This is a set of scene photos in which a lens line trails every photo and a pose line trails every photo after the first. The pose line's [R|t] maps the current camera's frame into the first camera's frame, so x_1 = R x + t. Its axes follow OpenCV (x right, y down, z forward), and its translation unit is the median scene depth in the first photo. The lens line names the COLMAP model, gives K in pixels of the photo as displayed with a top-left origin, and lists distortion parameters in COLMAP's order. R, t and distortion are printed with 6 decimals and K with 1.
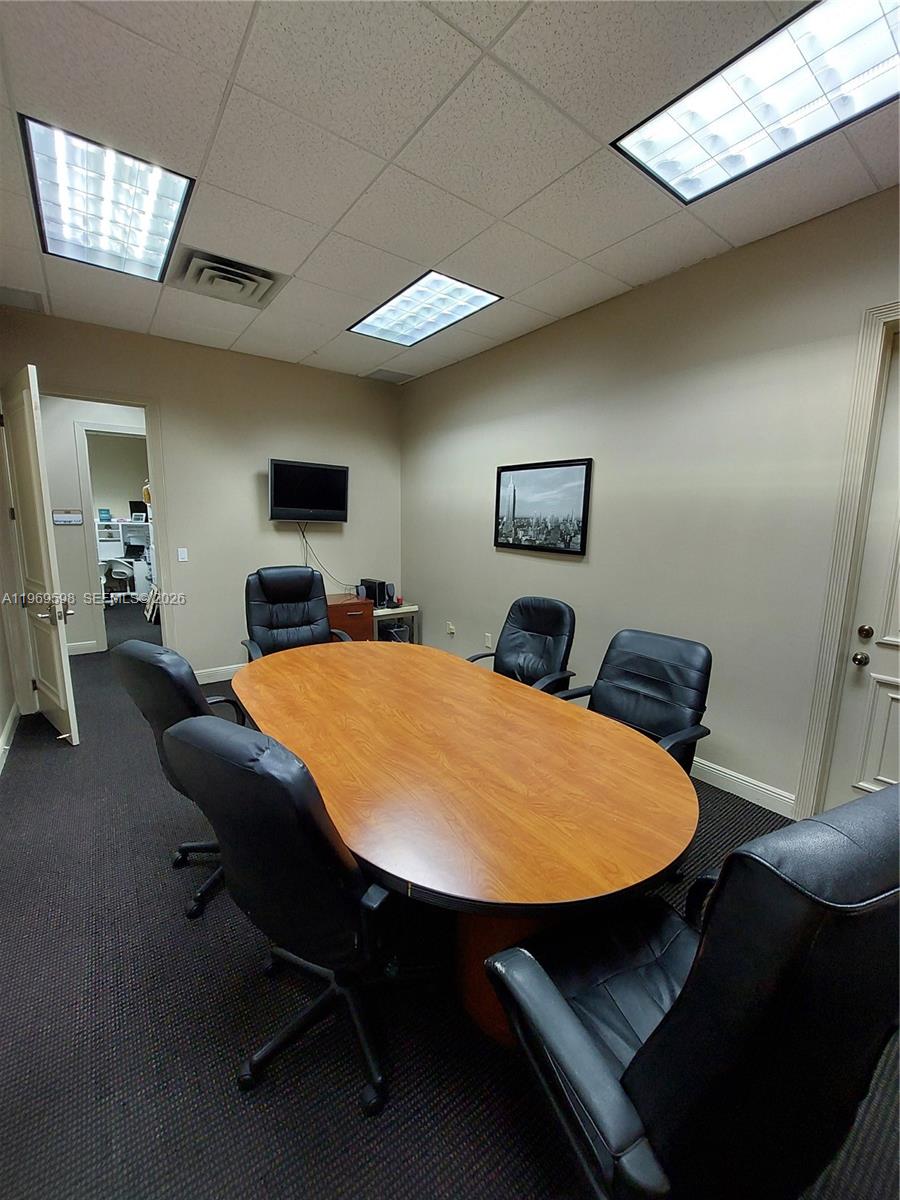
lens RADIAL K [[477.2, 0, 462.7], [0, 477.2, 596.2], [0, 0, 1]] dist [-0.003792, -0.000863]
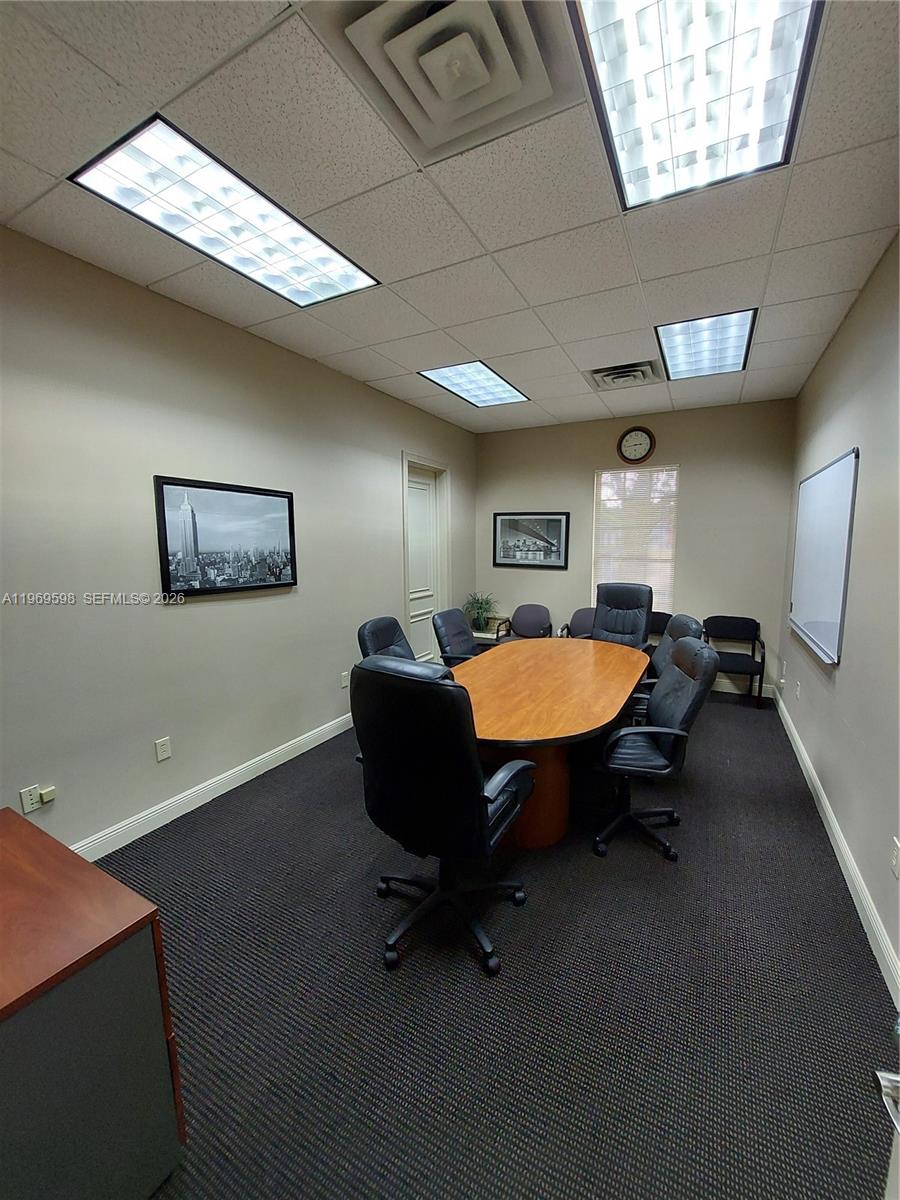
lens RADIAL K [[477.2, 0, 457.0], [0, 477.2, 601.6], [0, 0, 1]] dist [-0.003792, -0.000863]
pose [[-0.417687, -0.128879, 0.899404, -0.797208], [0.144100, 0.967964, 0.205624, -0.207159], [-0.897091, 0.215491, -0.385734, 1.059040]]
